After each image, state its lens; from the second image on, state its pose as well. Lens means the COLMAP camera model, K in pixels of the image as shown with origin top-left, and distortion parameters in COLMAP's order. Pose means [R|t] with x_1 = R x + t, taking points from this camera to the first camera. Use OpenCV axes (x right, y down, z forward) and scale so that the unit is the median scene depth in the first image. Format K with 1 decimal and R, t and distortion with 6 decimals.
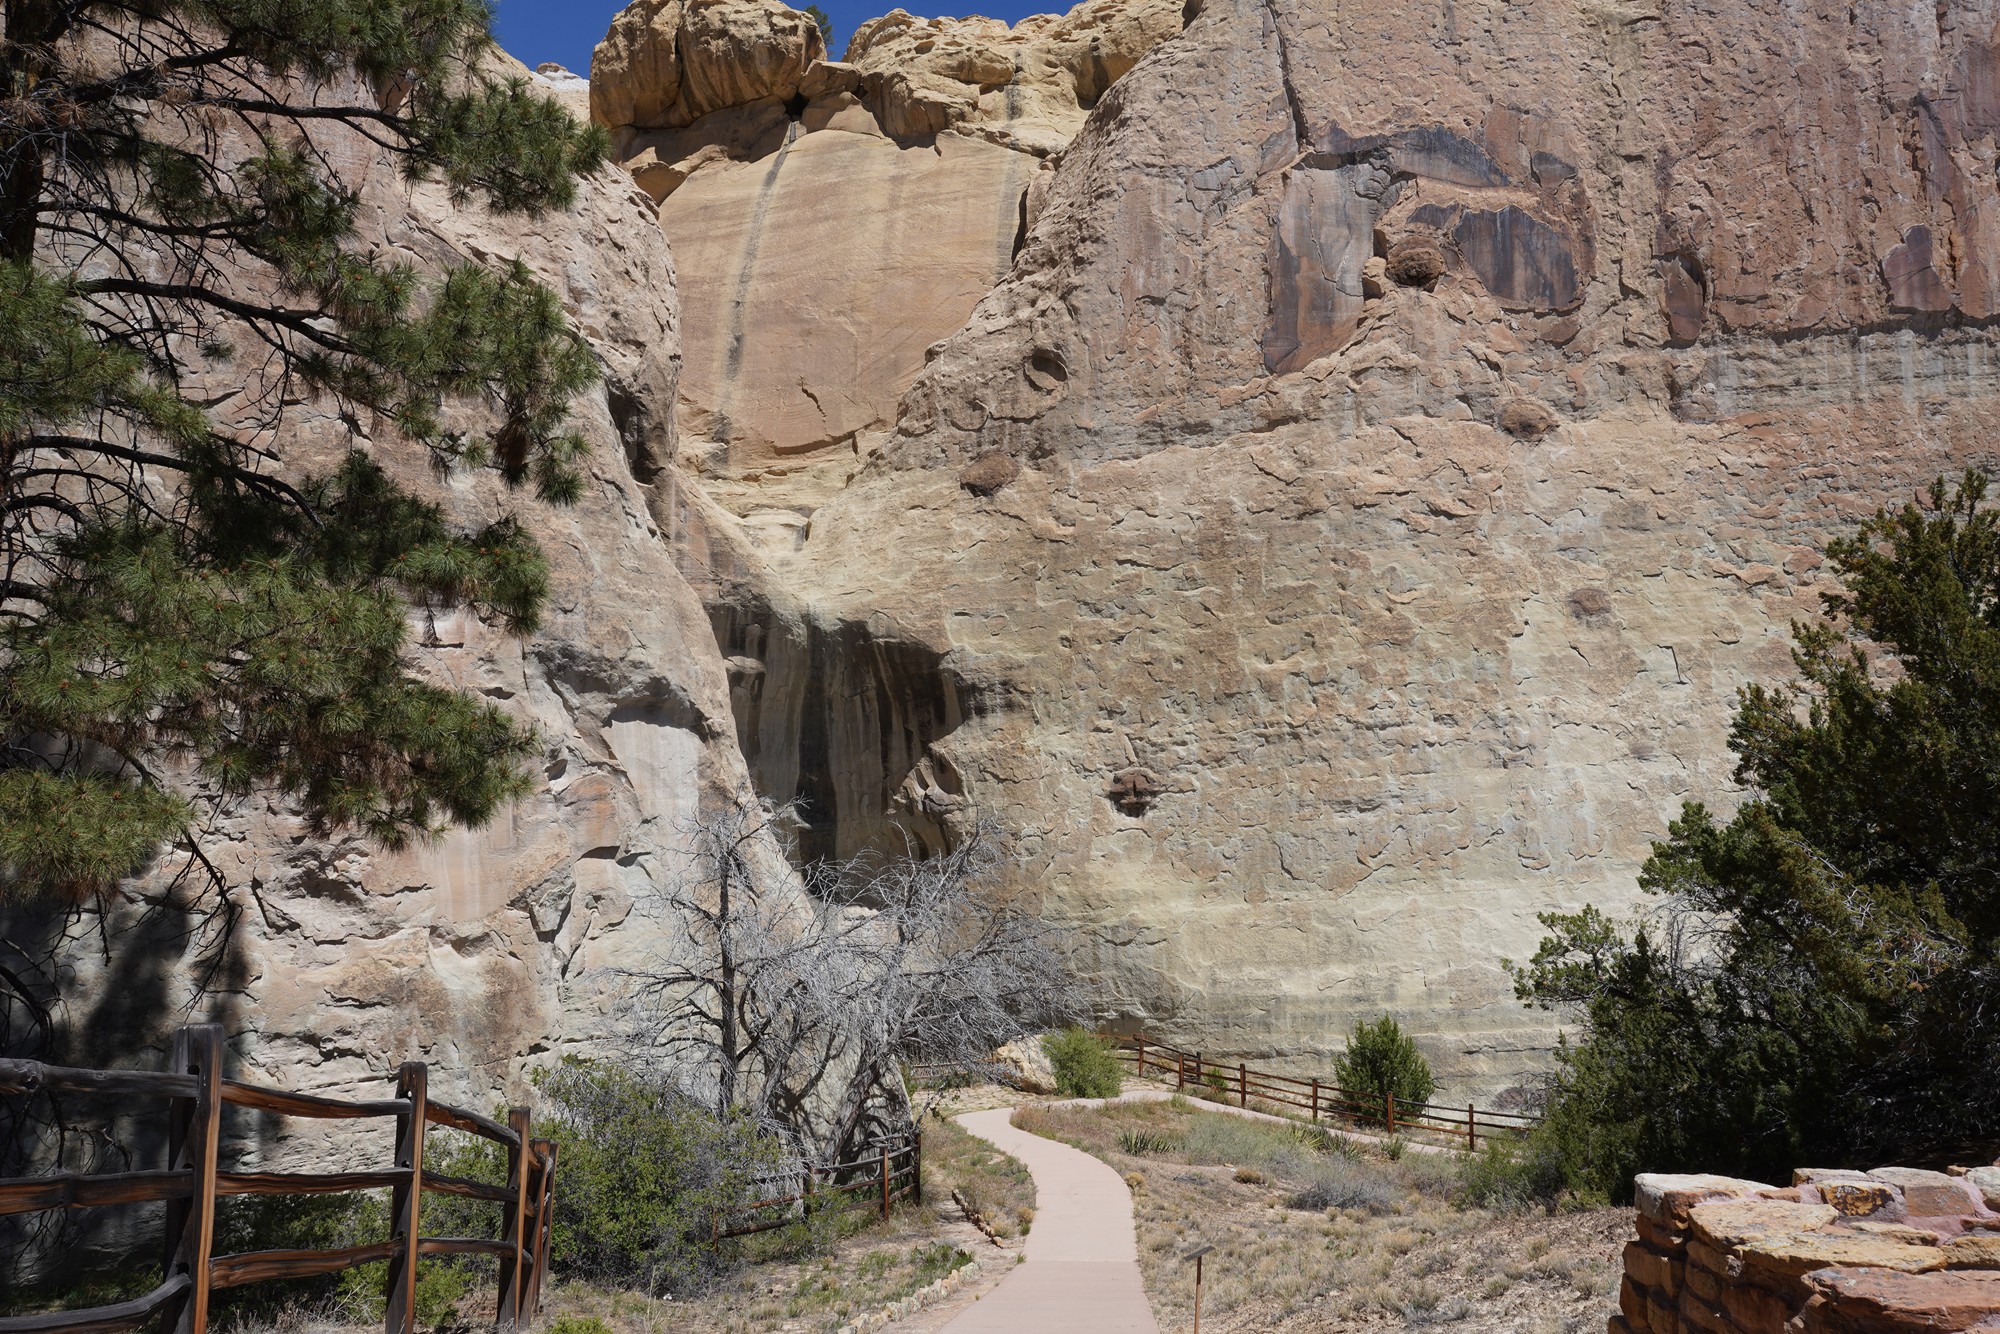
lens RADIAL K [[1558.8, 0, 963.2], [0, 1558.8, 664.8], [0, 0, 1]] dist [-0.021920, 0.015043]
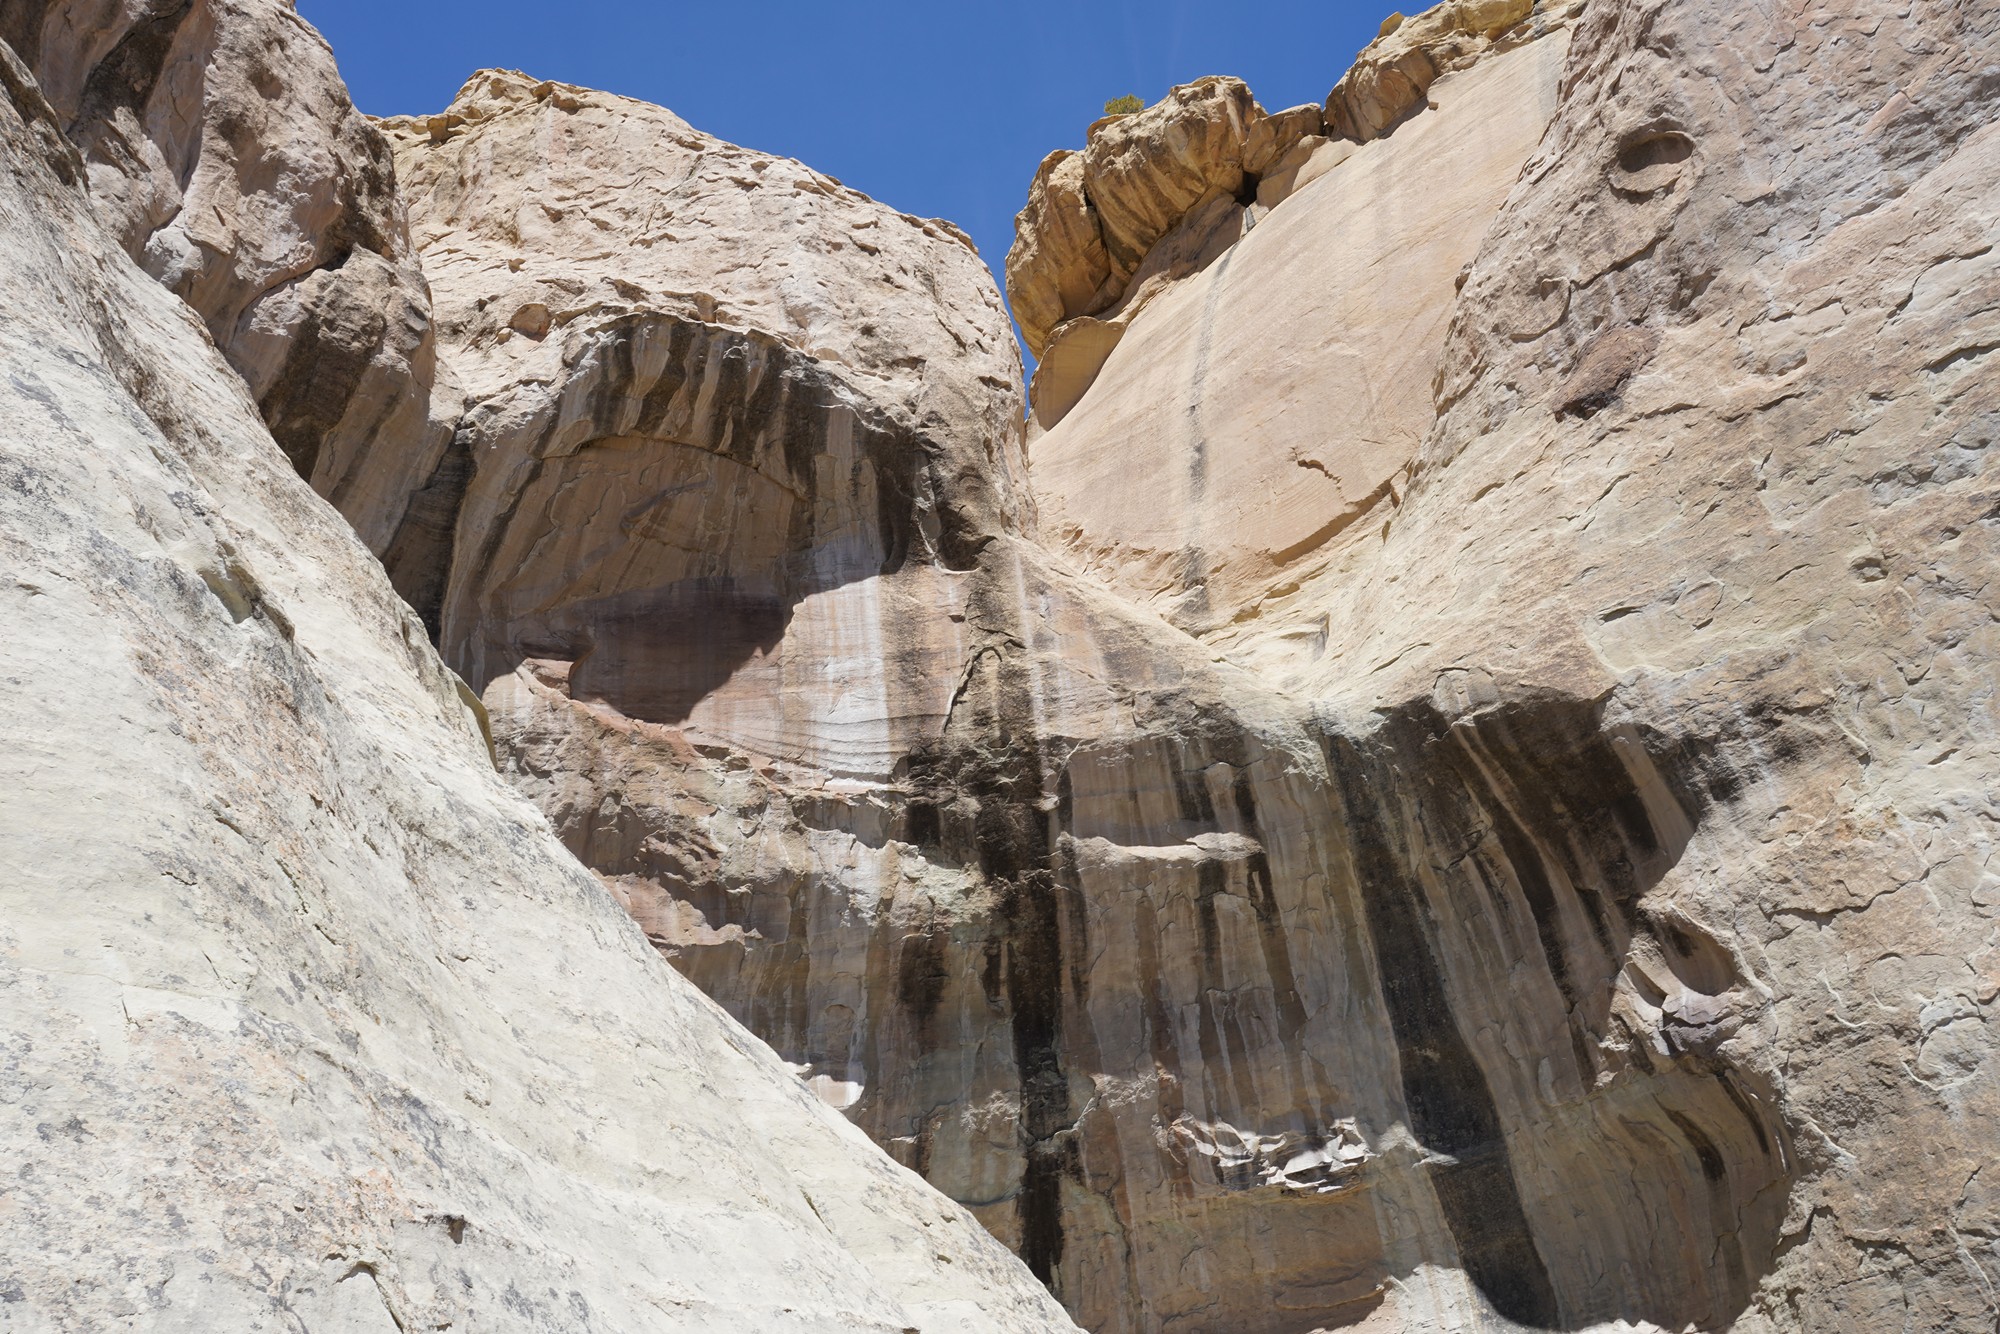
lens RADIAL K [[1597.0, 0, 1000.0], [0, 1597.0, 667.0], [0, 0, 1]] dist [-0.016127, 0.009294]
pose [[0.851634, -0.326415, -0.410089, 0.032045], [0.161829, 0.907934, -0.386610, 0.137457], [0.498529, 0.262886, 0.826051, 0.516615]]
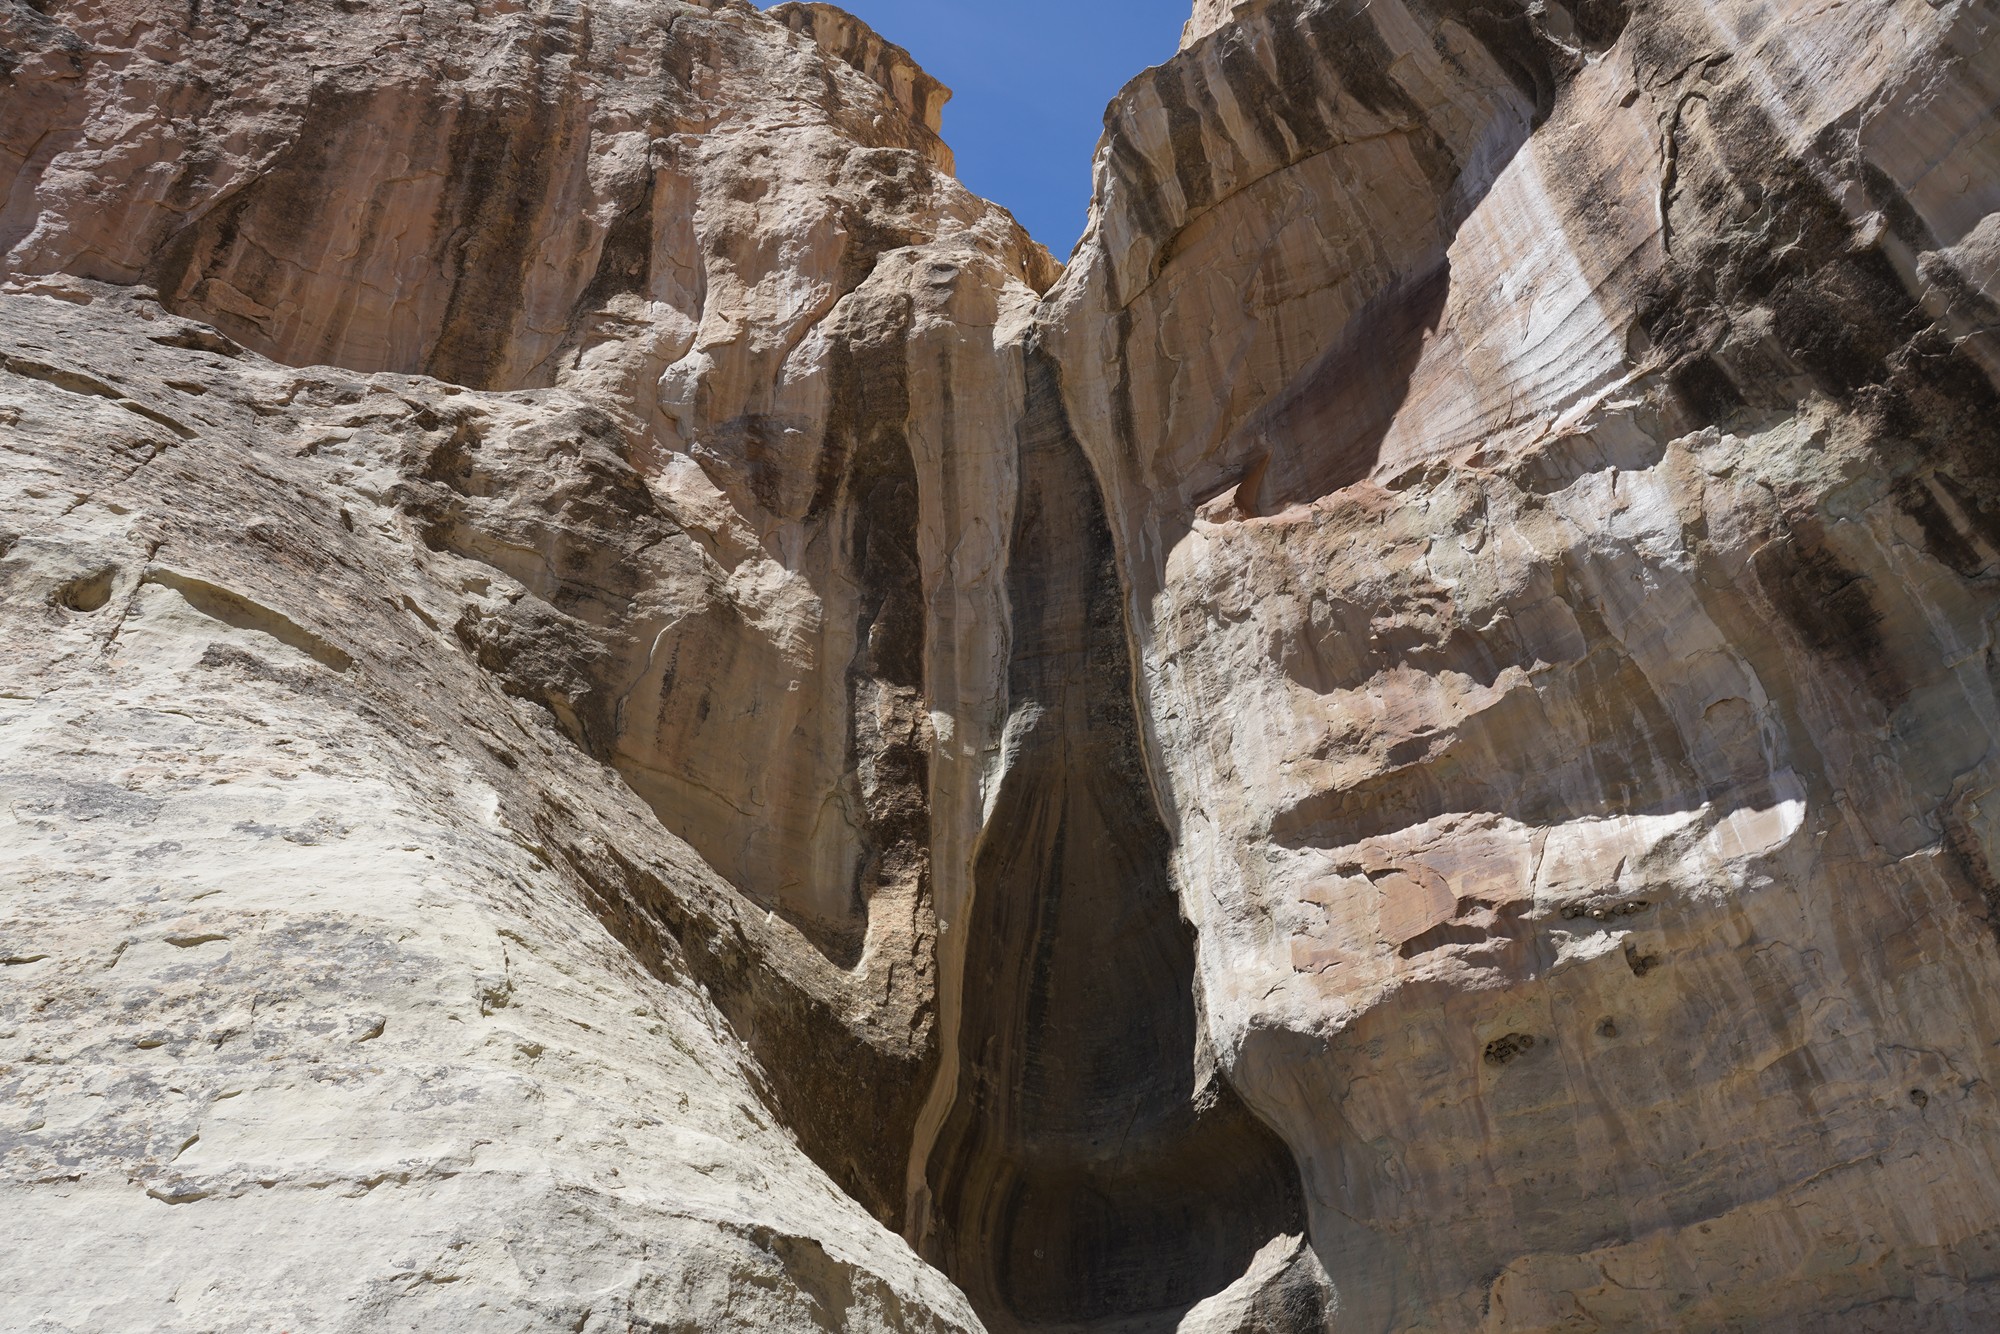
lens RADIAL K [[1558.8, 0, 963.2], [0, 1558.8, 664.8], [0, 0, 1]] dist [-0.021920, 0.015043]
pose [[-0.072328, -0.586569, -0.806663, 0.013412], [0.165722, 0.790471, -0.589654, 0.186879], [0.983517, -0.176330, 0.040034, 0.788693]]
